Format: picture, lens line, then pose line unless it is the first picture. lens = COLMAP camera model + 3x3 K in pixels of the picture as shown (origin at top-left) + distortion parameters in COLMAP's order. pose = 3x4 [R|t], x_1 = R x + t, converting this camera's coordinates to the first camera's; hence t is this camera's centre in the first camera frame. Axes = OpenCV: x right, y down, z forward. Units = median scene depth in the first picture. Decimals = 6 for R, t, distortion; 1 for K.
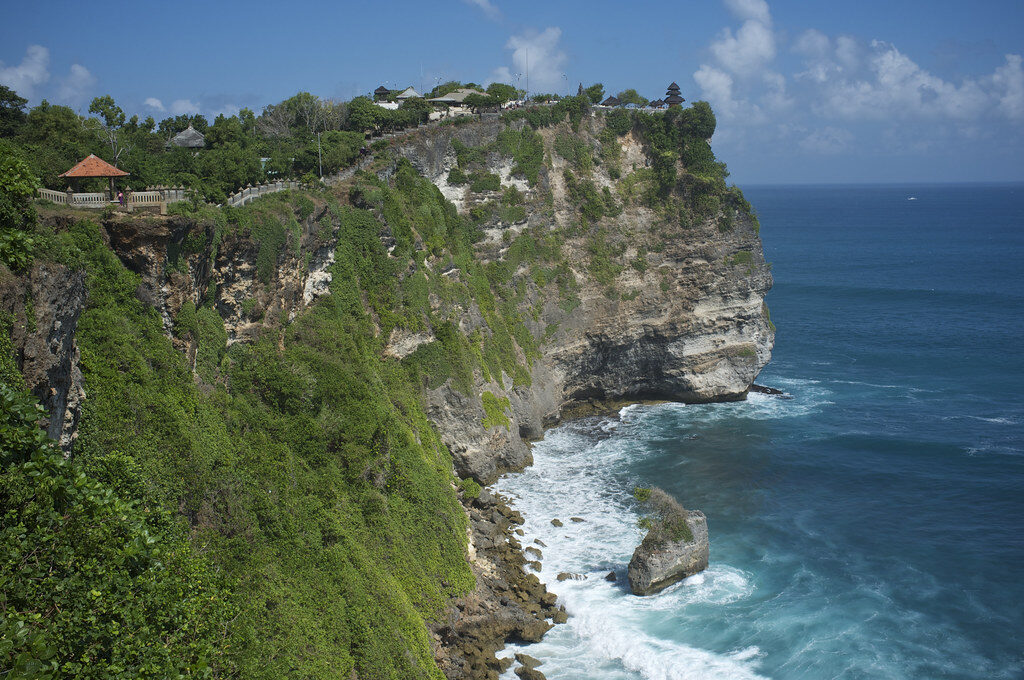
lens RADIAL K [[1021.9, 0, 512.0], [0, 1021.9, 340.0], [0, 0, 1]] dist [-0.079241, 0.002487]
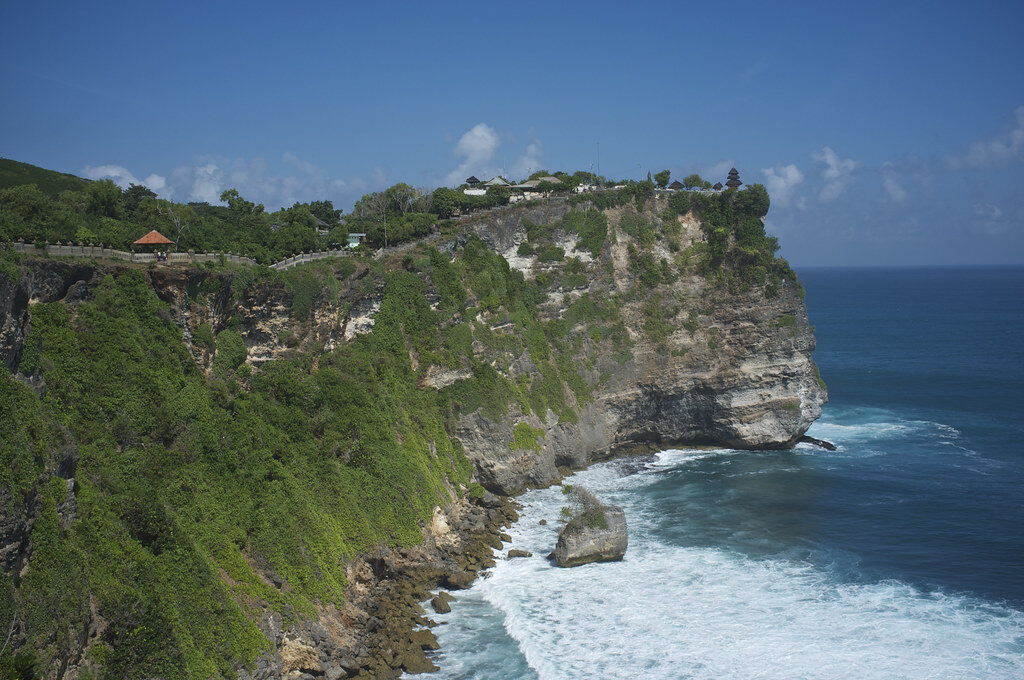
lens RADIAL K [[1021.9, 0, 512.0], [0, 1021.9, 340.0], [0, 0, 1]] dist [-0.079241, 0.002487]
pose [[0.970887, 0.019442, -0.238746, 0.219153], [-0.037734, 0.996670, -0.072288, 0.035515], [0.236545, 0.079192, 0.968388, -0.170702]]
